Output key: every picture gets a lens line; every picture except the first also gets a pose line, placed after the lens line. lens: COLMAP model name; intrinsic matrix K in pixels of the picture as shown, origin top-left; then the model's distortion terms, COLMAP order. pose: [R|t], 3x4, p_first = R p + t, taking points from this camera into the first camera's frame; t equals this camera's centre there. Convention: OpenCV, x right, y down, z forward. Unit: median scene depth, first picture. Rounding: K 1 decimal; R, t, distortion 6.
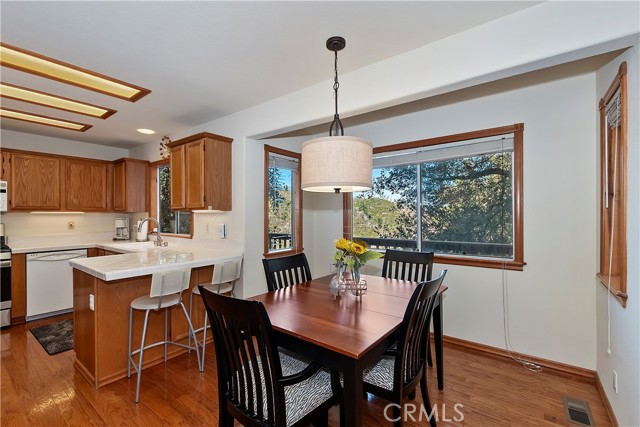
lens RADIAL K [[283.5, 0, 318.3], [0, 283.5, 215.8], [0, 0, 1]] dist [0.001096, -0.000990]
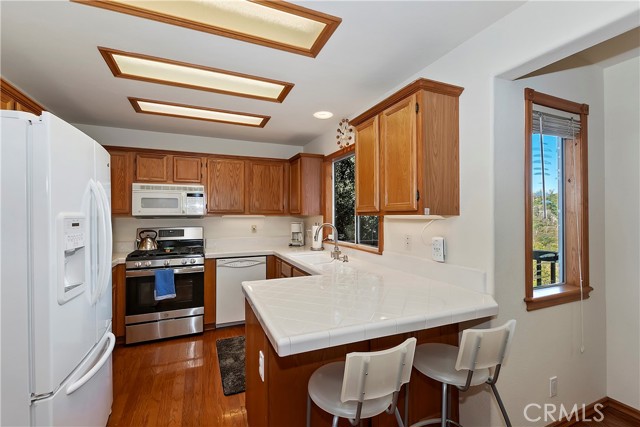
lens RADIAL K [[281.3, 0, 317.7], [0, 281.3, 214.0], [0, 0, 1]] dist [0.004563, -0.000100]
pose [[0.865484, -0.000752, -0.500935, -0.223810], [-0.002610, 0.999979, -0.006009, -0.014307], [0.500929, 0.006508, 0.865464, 0.307682]]
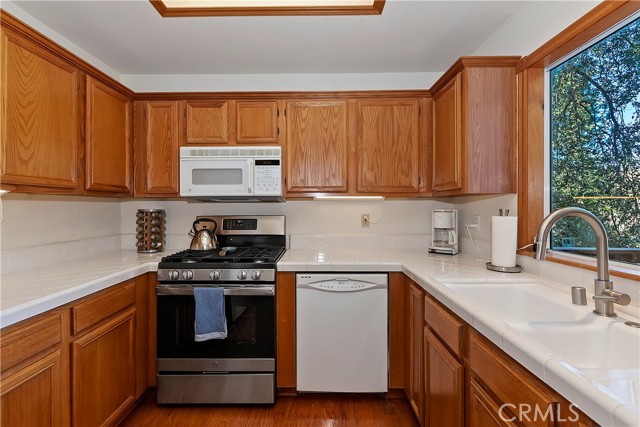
lens RADIAL K [[281.9, 0, 313.9], [0, 281.9, 208.4], [0, 0, 1]] dist [0.002060, -0.000084]
pose [[0.587663, 0.004236, -0.809095, -0.526701], [-0.003313, 0.999991, 0.002829, 0.008084], [0.809099, 0.001018, 0.587671, 0.649514]]
